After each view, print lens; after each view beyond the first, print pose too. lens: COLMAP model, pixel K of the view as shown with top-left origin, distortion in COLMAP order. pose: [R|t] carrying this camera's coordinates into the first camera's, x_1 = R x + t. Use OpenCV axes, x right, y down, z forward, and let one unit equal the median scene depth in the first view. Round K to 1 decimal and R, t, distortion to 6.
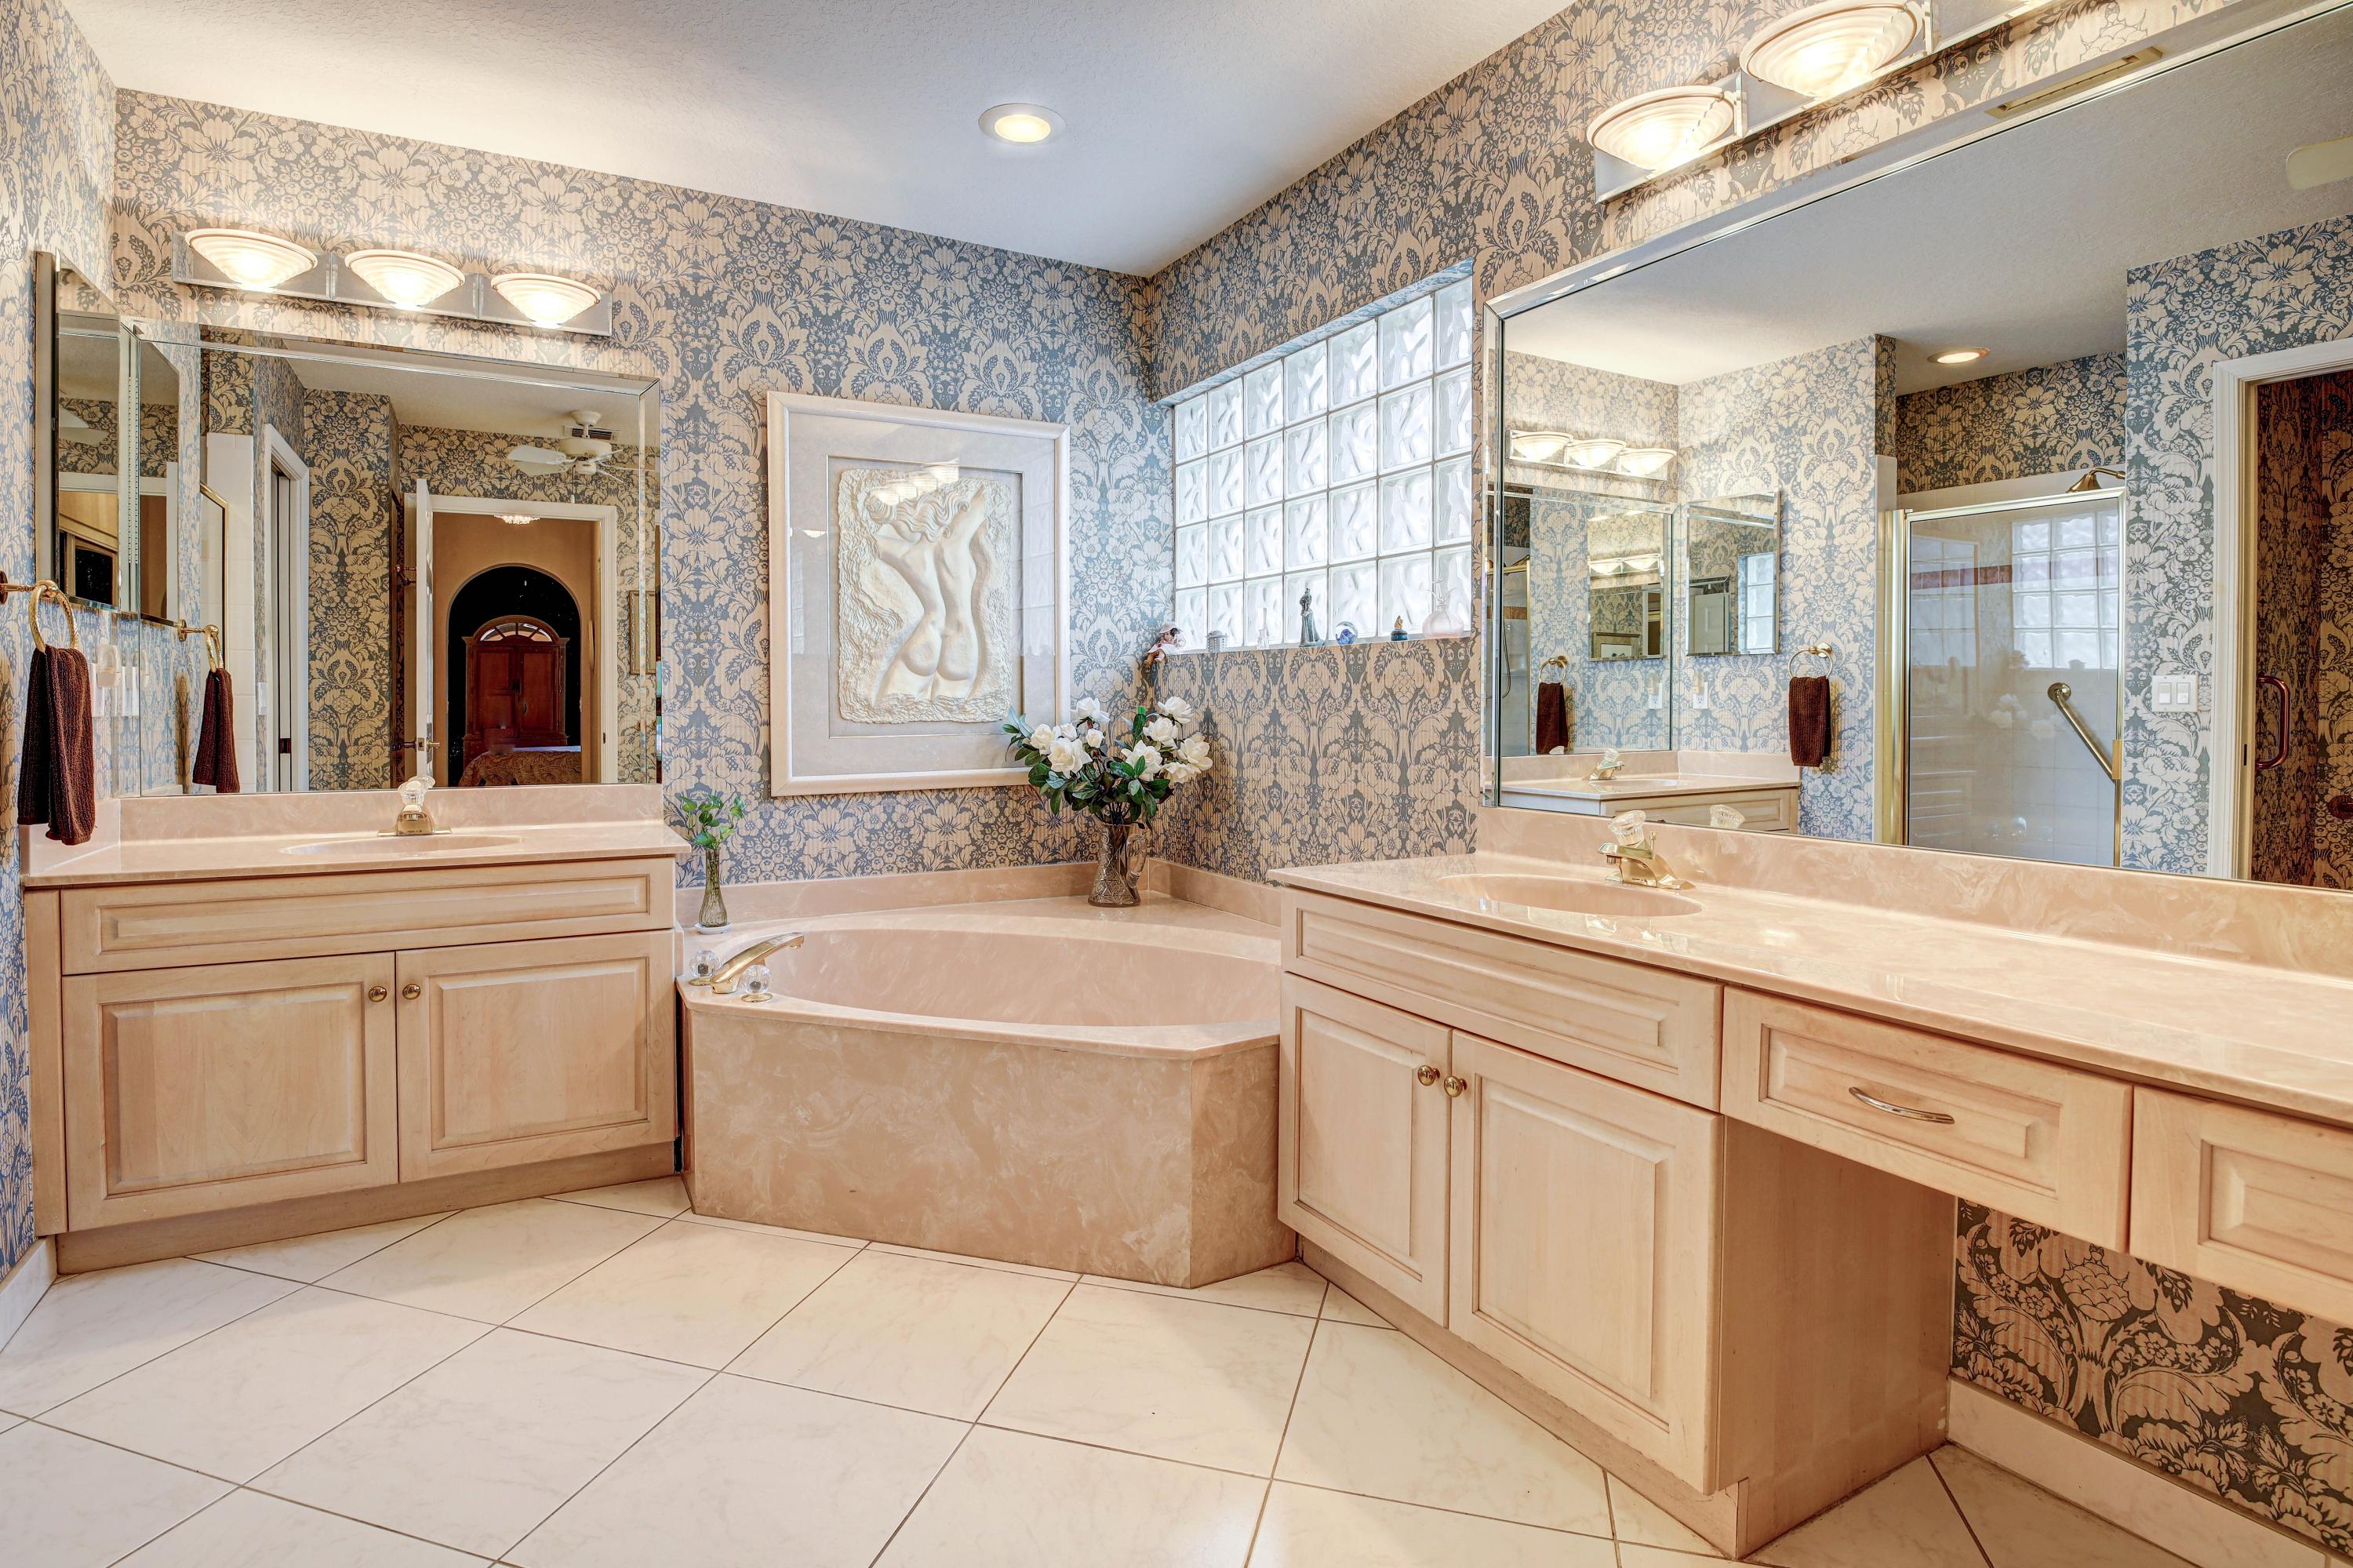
lens RADIAL K [[1166.5, 0, 1177.5], [0, 1166.5, 739.7], [0, 0, 1]] dist [-0.049694, -0.000431]
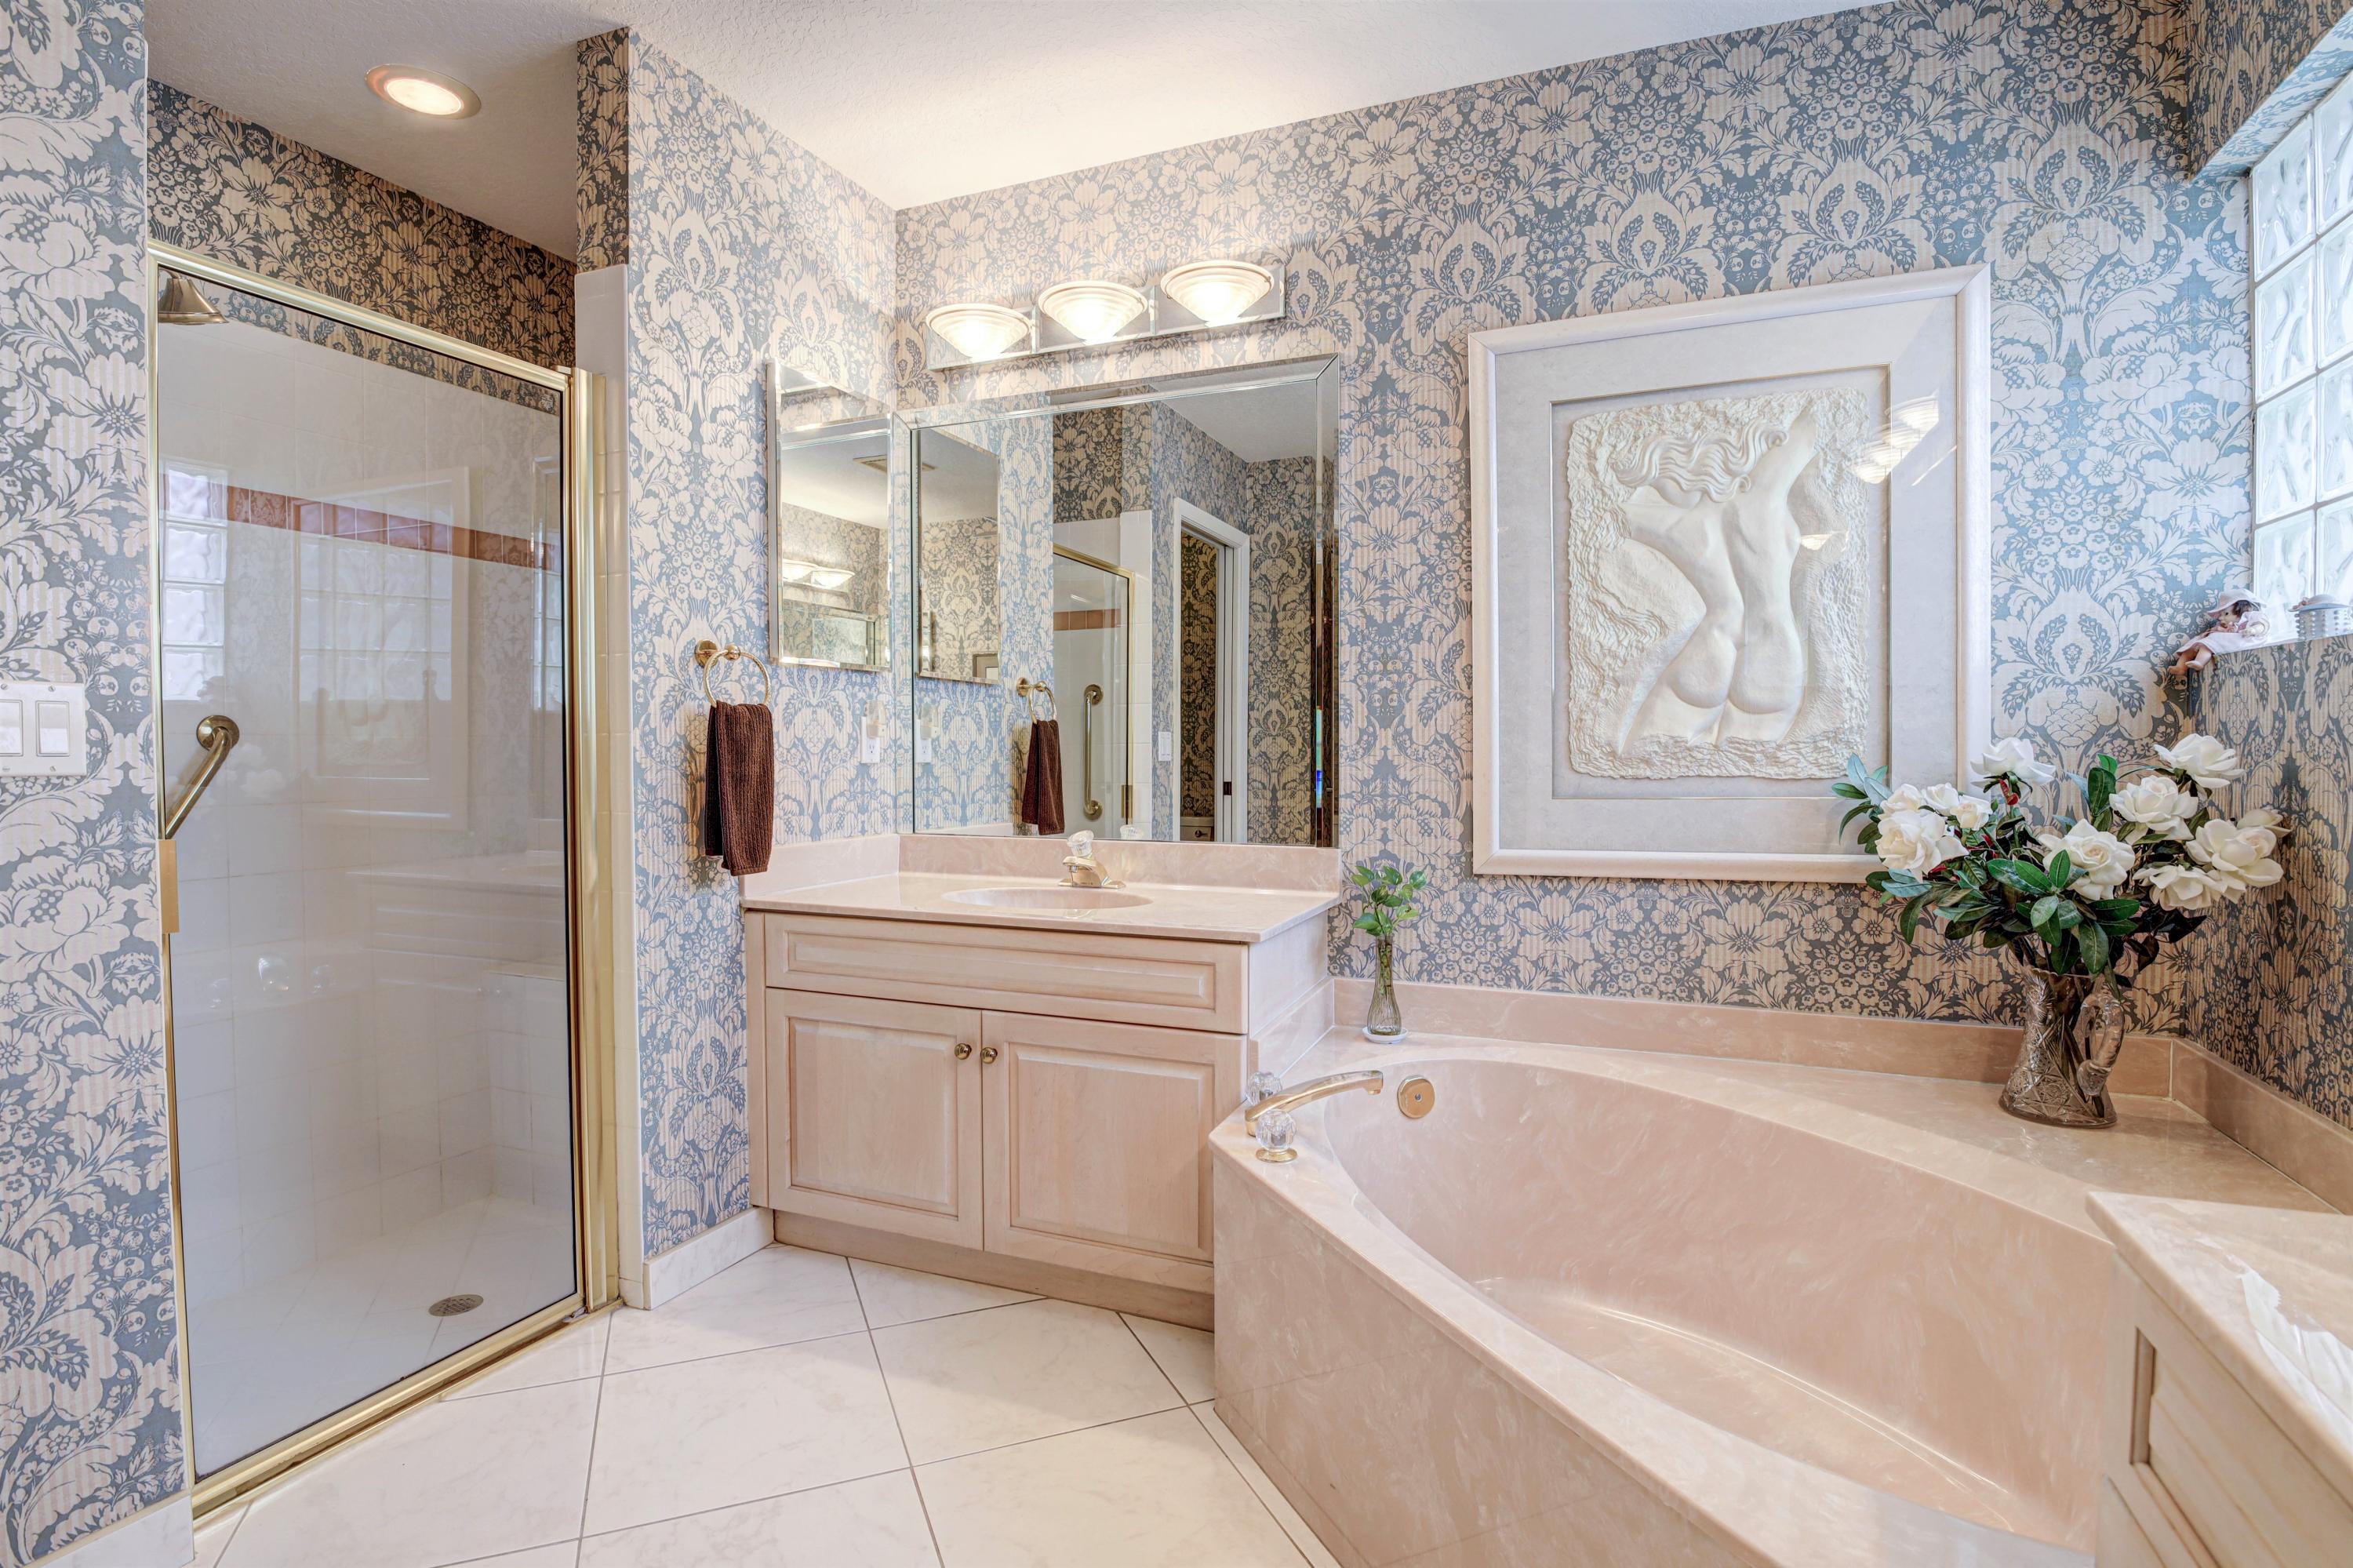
lens RADIAL K [[1164.1, 0, 1177.8], [0, 1164.1, 789.0], [0, 0, 1]] dist [-0.031491, -0.002248]
pose [[0.599491, 0.022858, -0.800055, 0.132940], [-0.020548, 0.999702, 0.013166, -0.011591], [0.800118, 0.008546, 0.599782, 0.379479]]
